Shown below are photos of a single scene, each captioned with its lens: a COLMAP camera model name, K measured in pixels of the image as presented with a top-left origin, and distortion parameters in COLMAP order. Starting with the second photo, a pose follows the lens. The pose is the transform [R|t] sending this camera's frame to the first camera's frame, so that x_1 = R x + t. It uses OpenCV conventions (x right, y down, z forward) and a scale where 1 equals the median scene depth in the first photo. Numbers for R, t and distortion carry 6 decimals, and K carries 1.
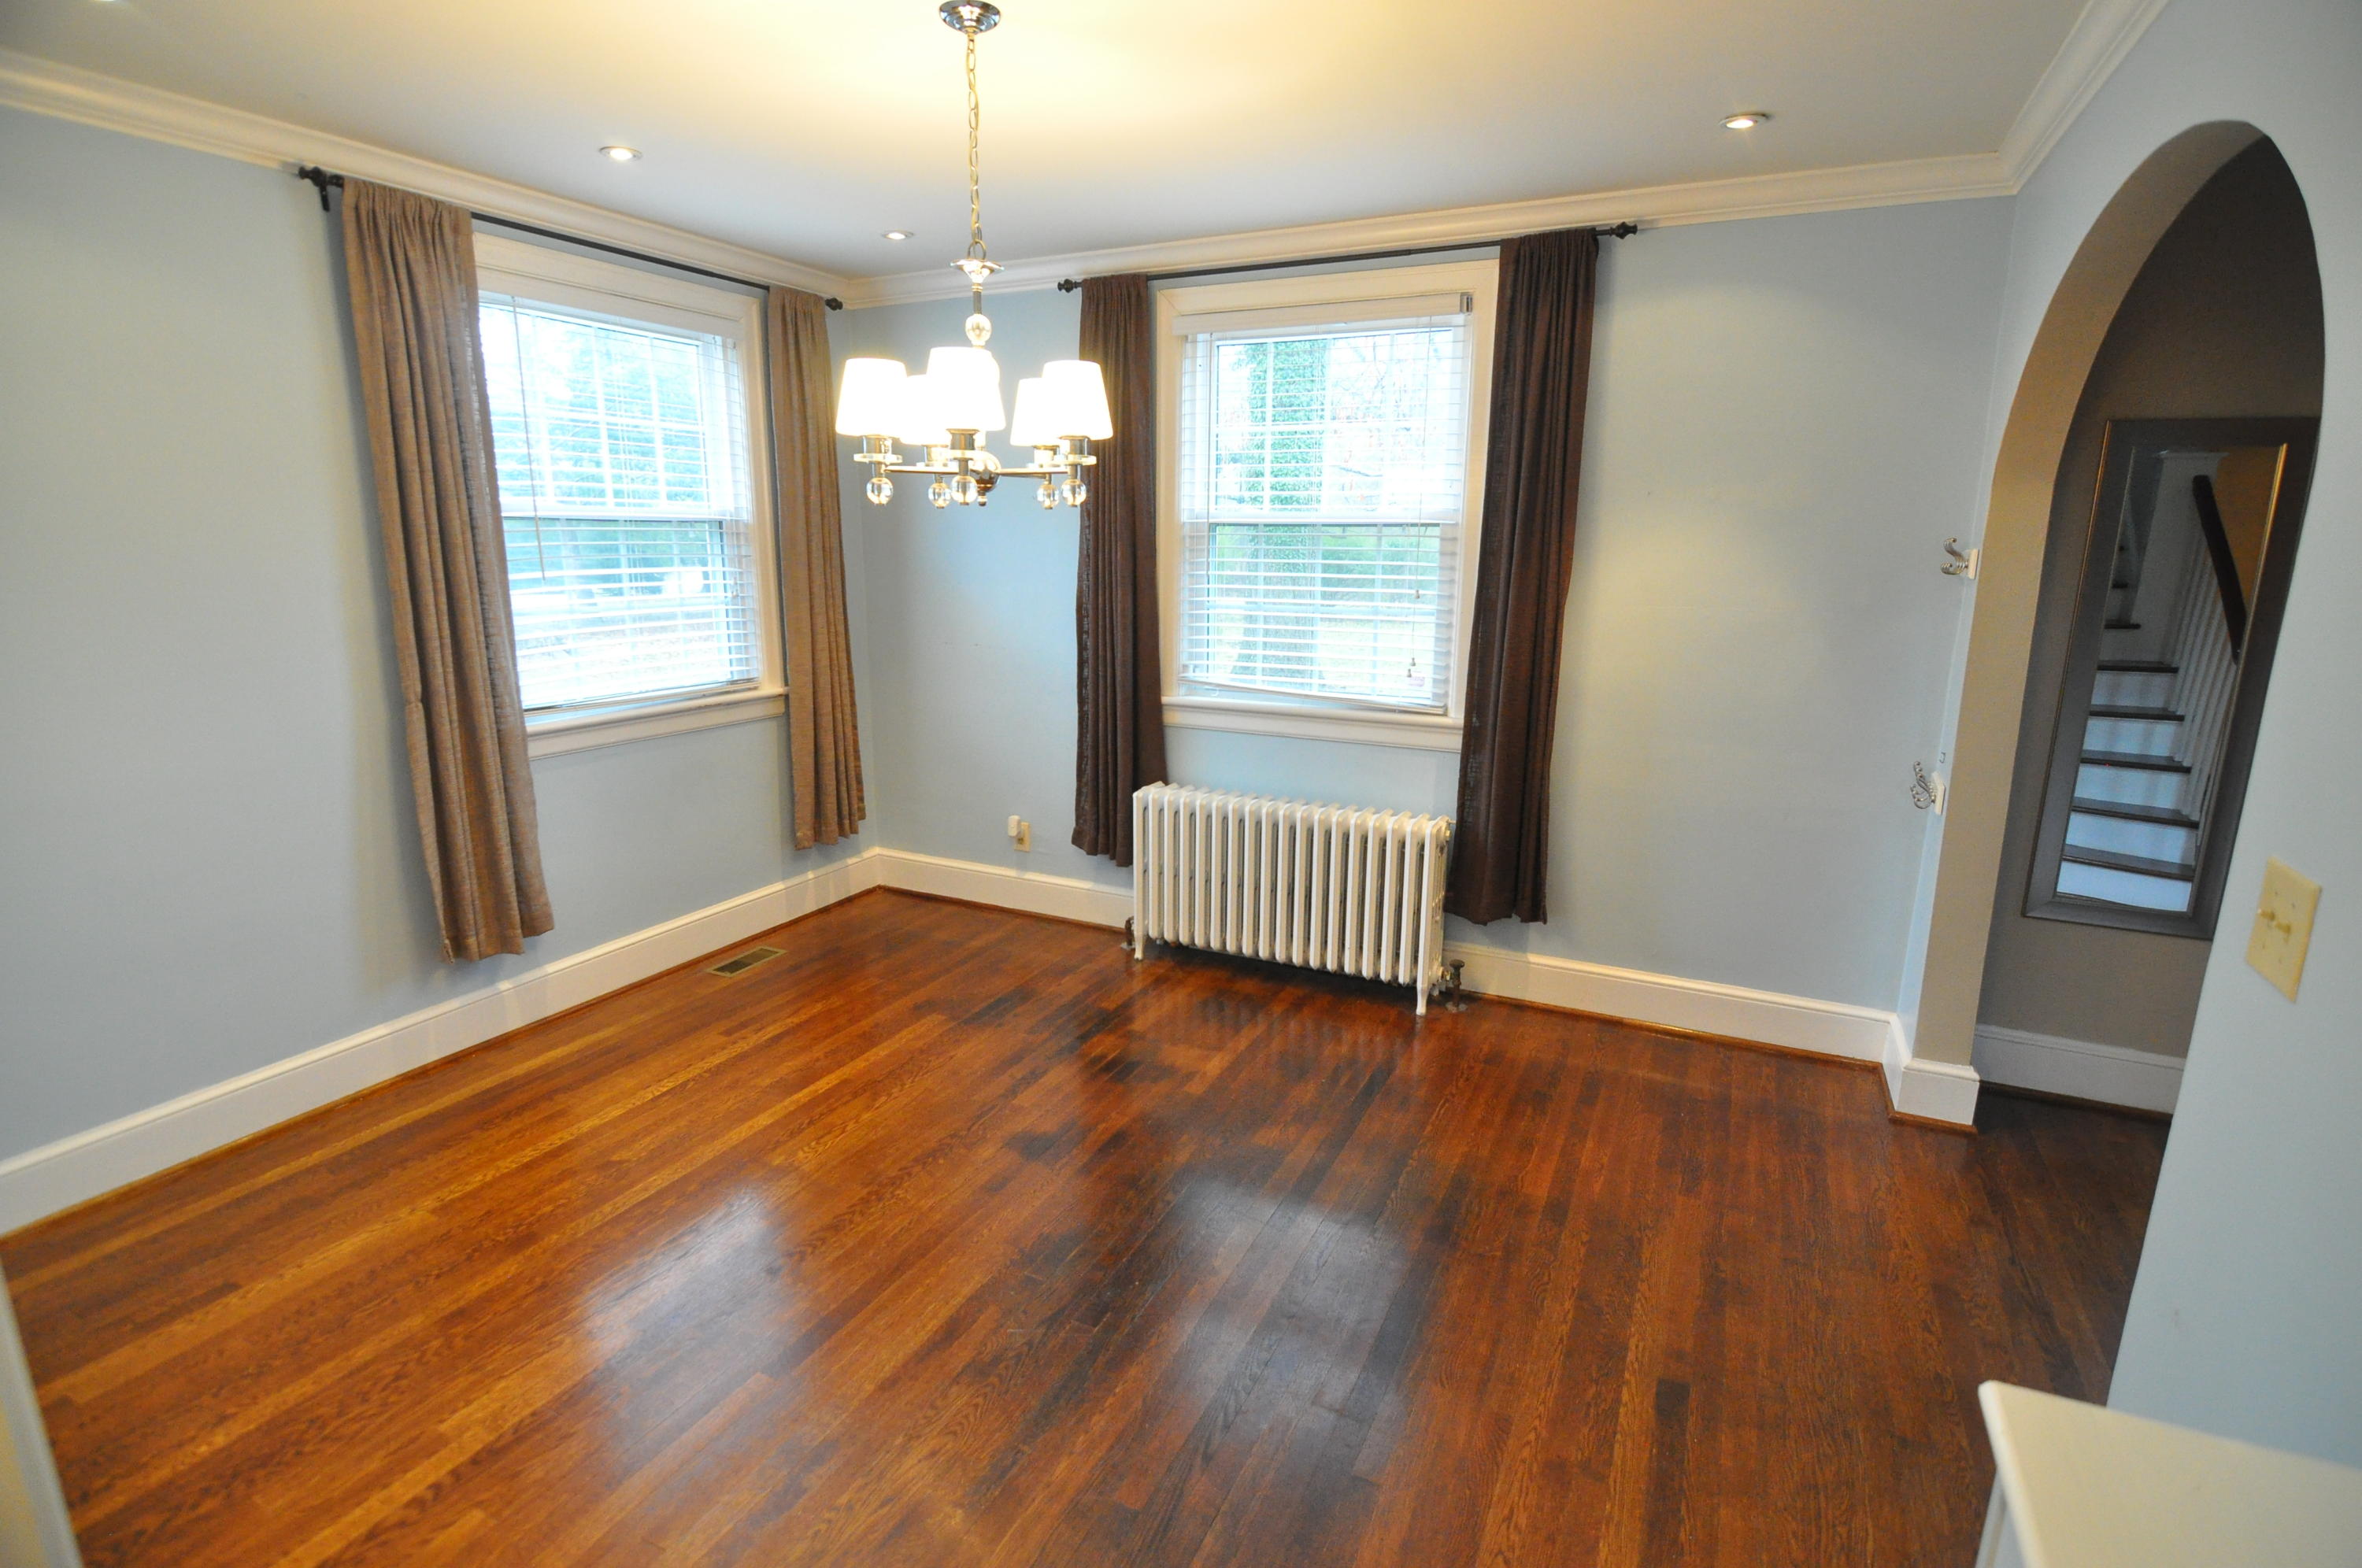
lens RADIAL K [[1136.7, 0, 1175.2], [0, 1136.7, 786.2], [0, 0, 1]] dist [-0.004118, -0.010313]
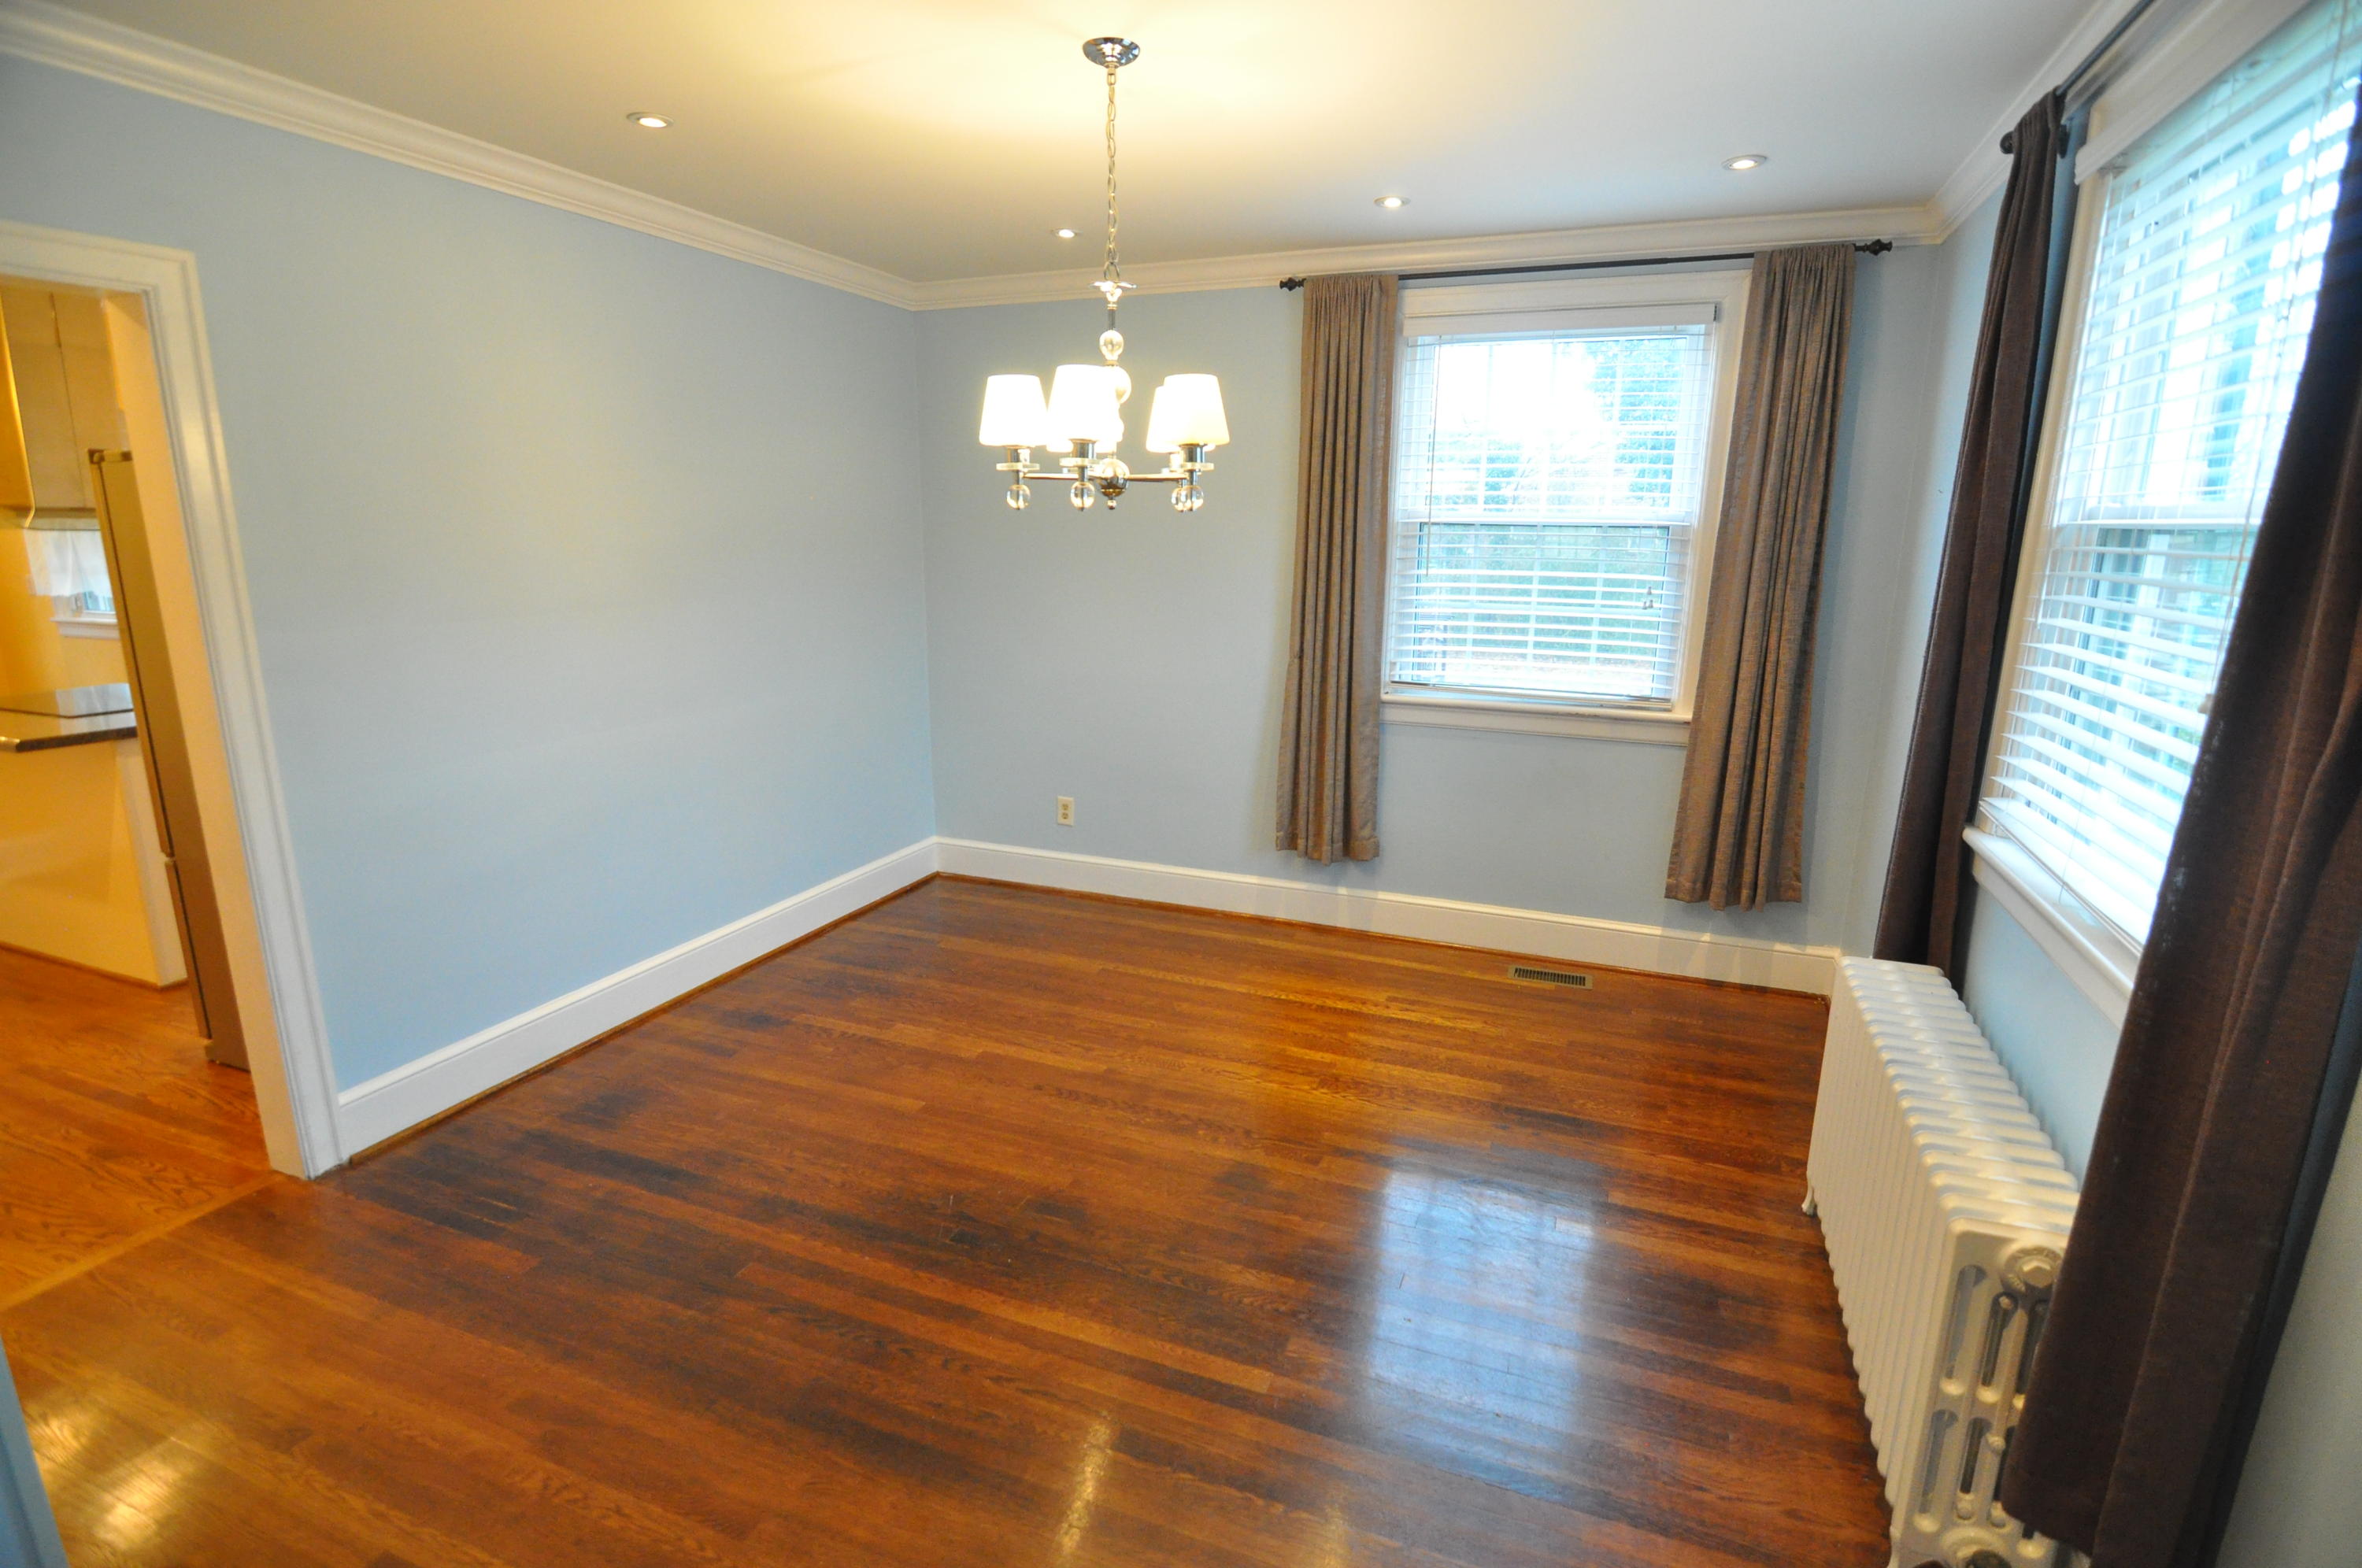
lens RADIAL K [[1136.7, 0, 1178.0], [0, 1136.7, 788.1], [0, 0, 1]] dist [-0.004118, -0.010313]
pose [[0.084094, 0.221365, -0.971558, 0.626325], [-0.227554, 0.953515, 0.197558, -0.148620], [0.970127, 0.204469, 0.130557, 0.653720]]
